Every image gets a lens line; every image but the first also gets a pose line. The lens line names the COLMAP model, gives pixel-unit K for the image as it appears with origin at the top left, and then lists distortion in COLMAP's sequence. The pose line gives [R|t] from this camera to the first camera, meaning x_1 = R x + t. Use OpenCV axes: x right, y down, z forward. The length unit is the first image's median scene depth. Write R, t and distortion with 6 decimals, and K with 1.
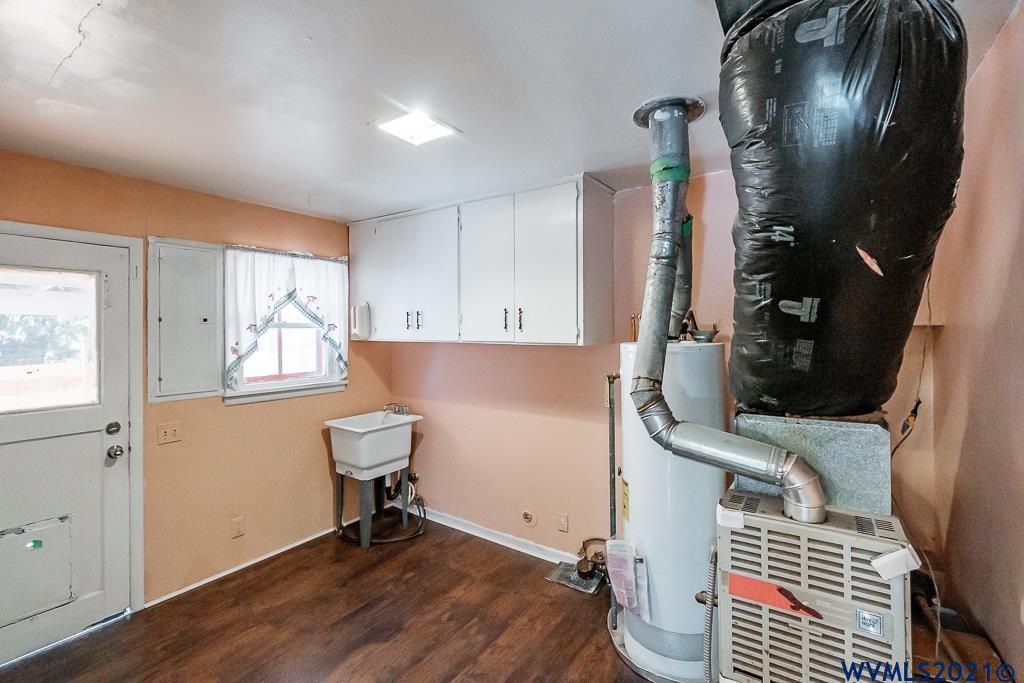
lens RADIAL K [[452.6, 0, 515.7], [0, 452.6, 331.5], [0, 0, 1]] dist [-0.003951, -0.000677]
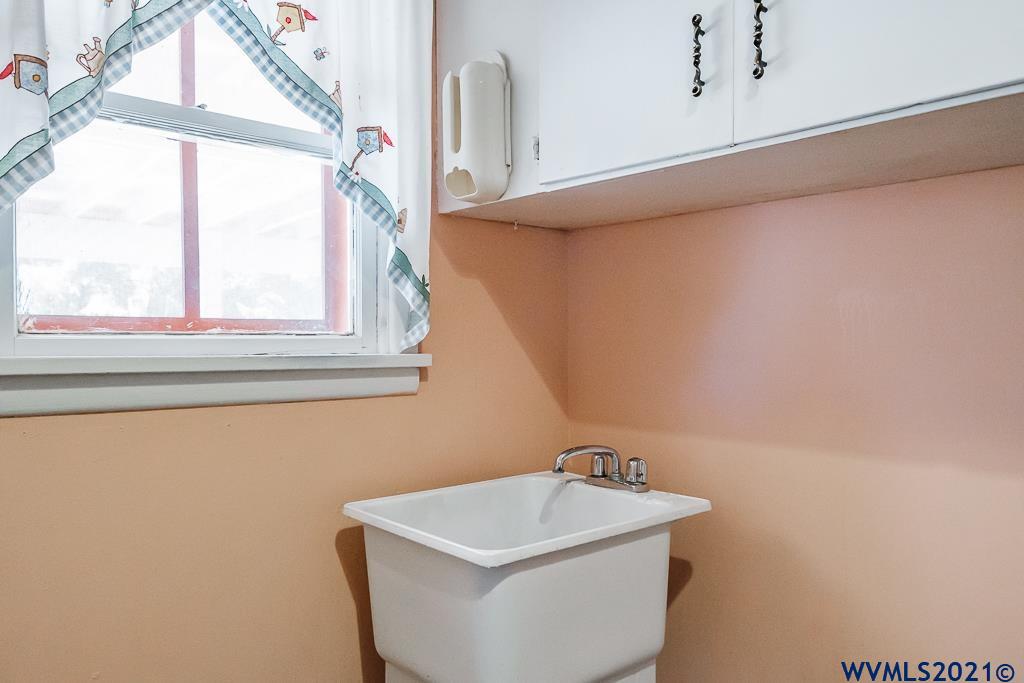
lens RADIAL K [[774.8, 0, 510.2], [0, 774.8, 343.0], [0, 0, 1]] dist [-0.000914, 0.002567]
pose [[0.971757, 0.005320, -0.235923, -0.219621], [-0.004869, 0.999985, 0.002494, 0.102800], [0.235932, -0.001275, 0.971769, 0.573483]]
